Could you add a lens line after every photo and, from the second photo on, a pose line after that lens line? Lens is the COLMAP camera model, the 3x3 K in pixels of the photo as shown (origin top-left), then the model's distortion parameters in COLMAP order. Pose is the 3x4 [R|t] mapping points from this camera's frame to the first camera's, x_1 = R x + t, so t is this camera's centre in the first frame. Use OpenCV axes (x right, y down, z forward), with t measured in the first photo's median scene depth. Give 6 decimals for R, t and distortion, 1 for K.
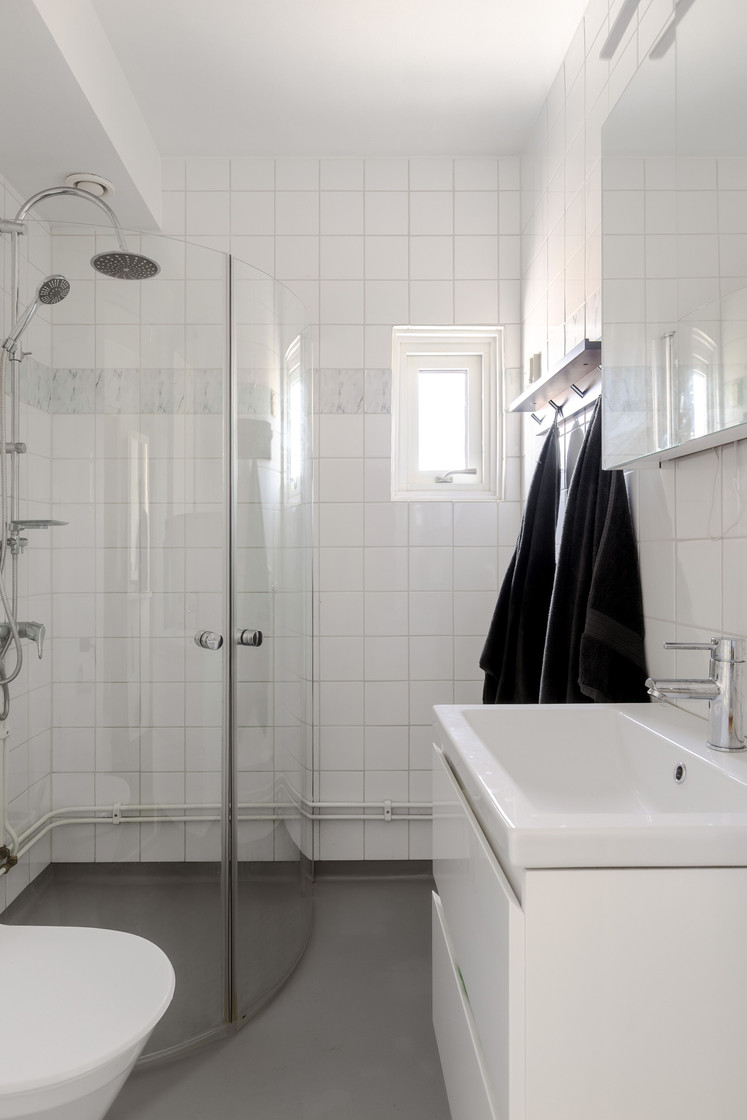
lens RADIAL K [[740.6, 0, 373.5], [0, 740.6, 560.0], [0, 0, 1]] dist [0.003053, -0.002480]
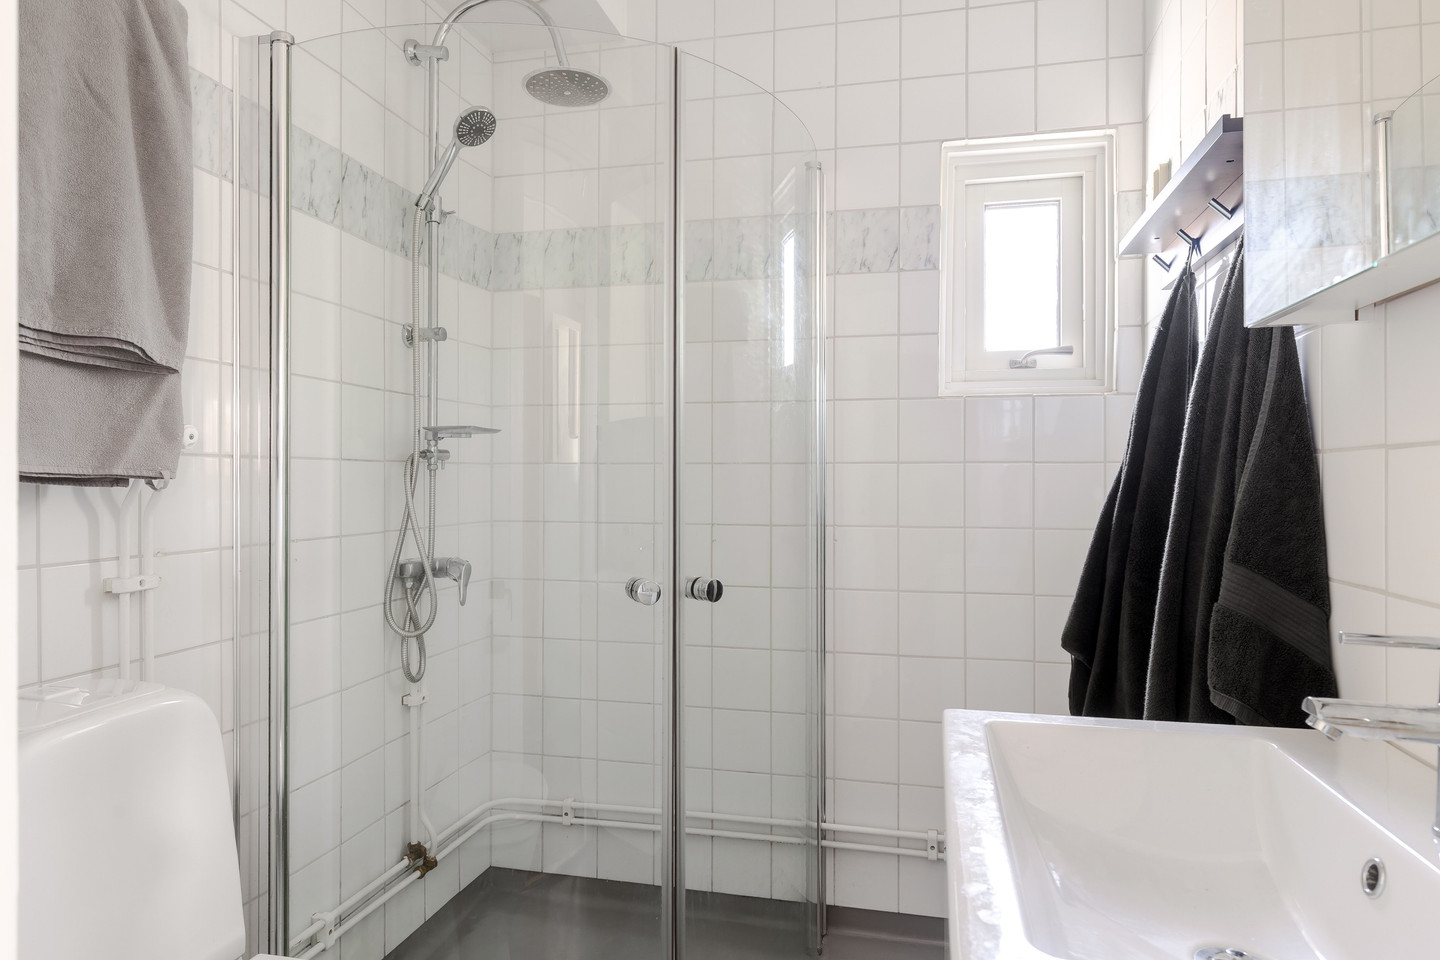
lens RADIAL K [[952.2, 0, 720.6], [0, 952.2, 476.1], [0, 0, 1]] dist [0.003053, -0.002480]
pose [[0.965136, 0.005233, -0.261697, 0.071776], [-0.007361, 0.999947, -0.007154, 0.003224], [0.261646, 0.008831, 0.965124, 0.110238]]
